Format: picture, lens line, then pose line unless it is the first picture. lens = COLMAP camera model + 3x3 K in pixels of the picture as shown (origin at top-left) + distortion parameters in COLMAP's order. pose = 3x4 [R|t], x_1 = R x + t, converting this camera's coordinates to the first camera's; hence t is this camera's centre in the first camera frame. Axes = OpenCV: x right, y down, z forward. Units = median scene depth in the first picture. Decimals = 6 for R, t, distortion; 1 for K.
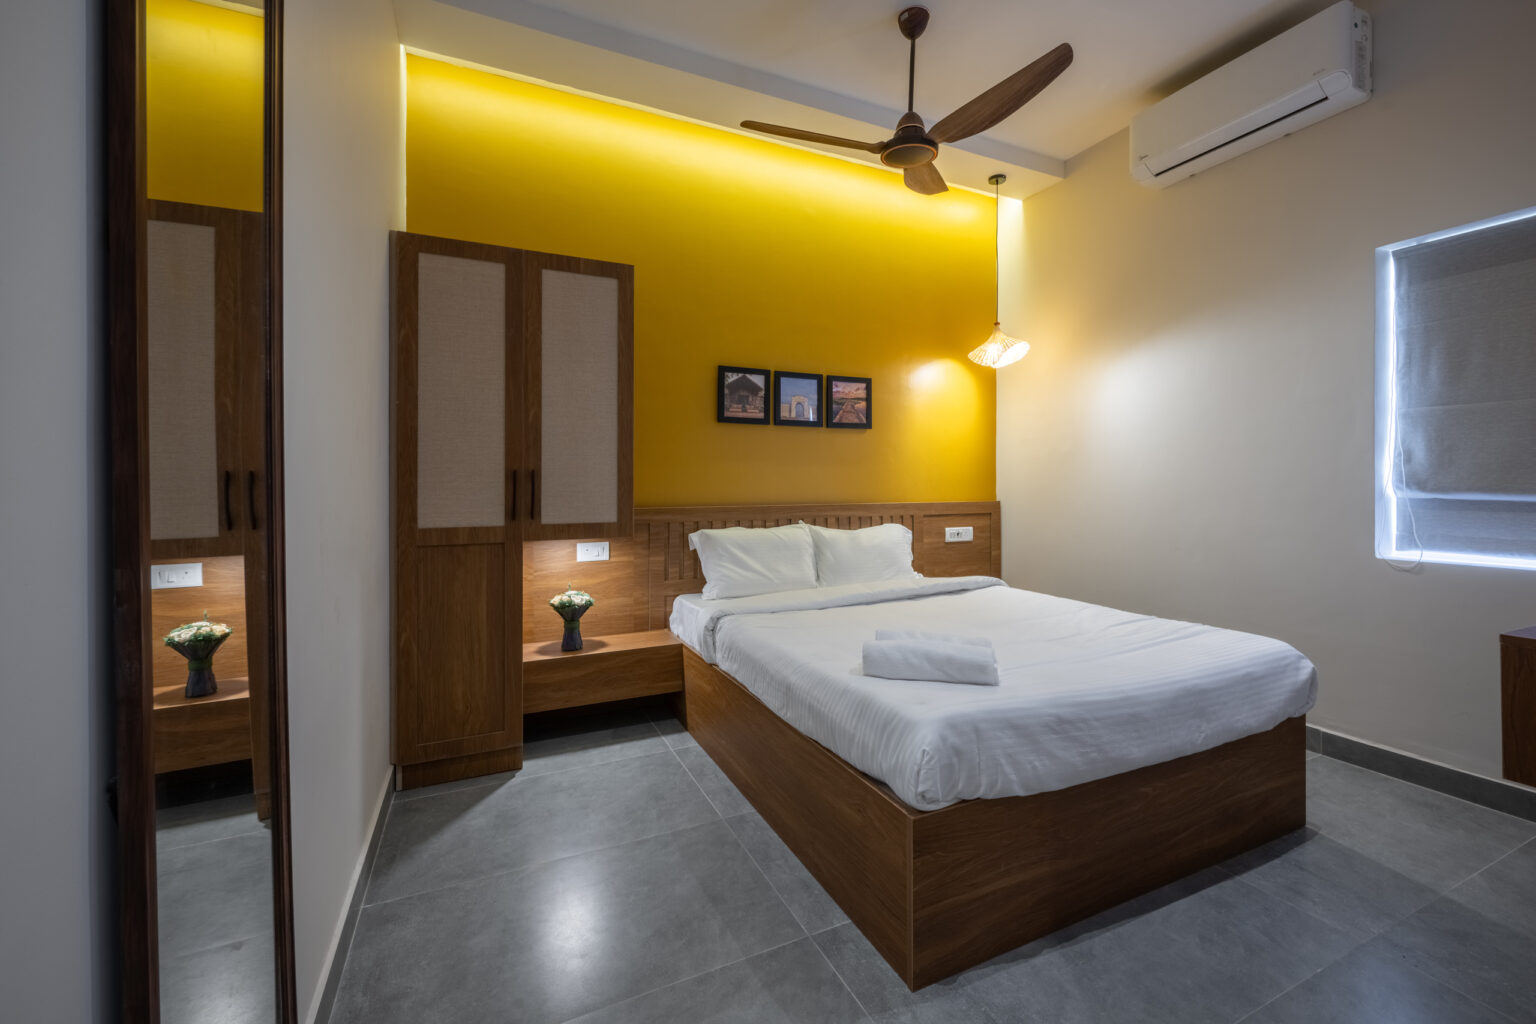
lens RADIAL K [[625.9, 0, 768.0], [0, 625.9, 512.0], [0, 0, 1]] dist [-0.000009, 0.000010]
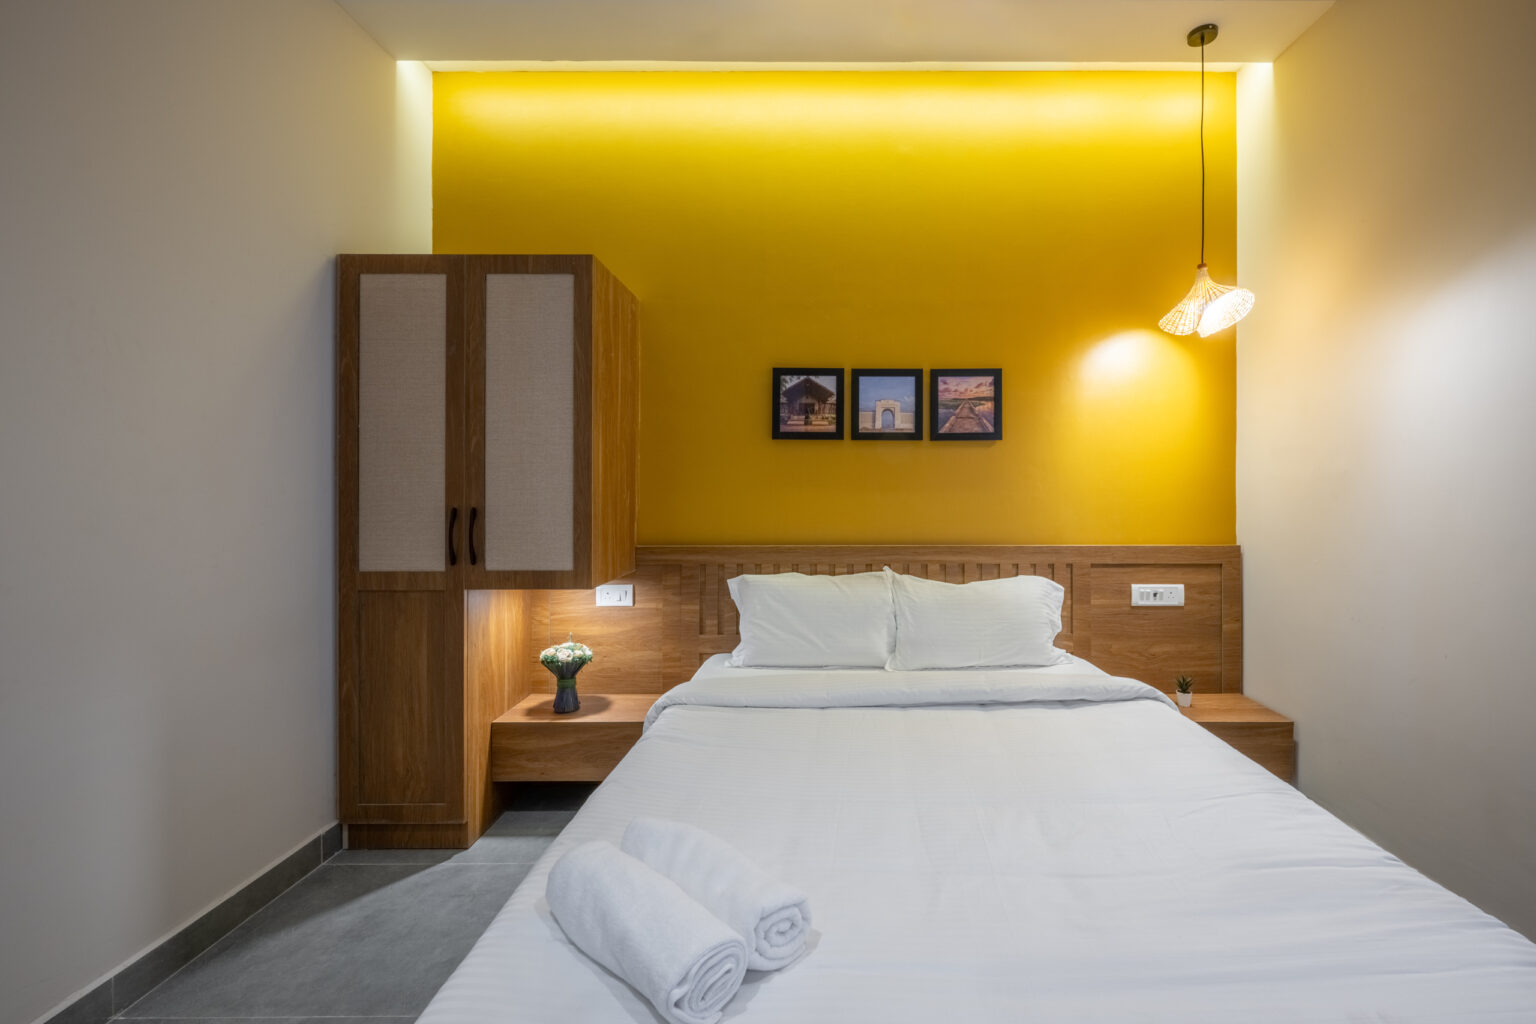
lens RADIAL K [[648.9, 0, 768.0], [0, 648.9, 512.0], [0, 0, 1]] dist [-0.001475, -0.000088]
pose [[0.909045, 0.015971, -0.416393, 0.255817], [-0.021500, 0.999732, -0.008593, -0.043553], [0.416144, 0.016764, 0.909144, 0.249117]]
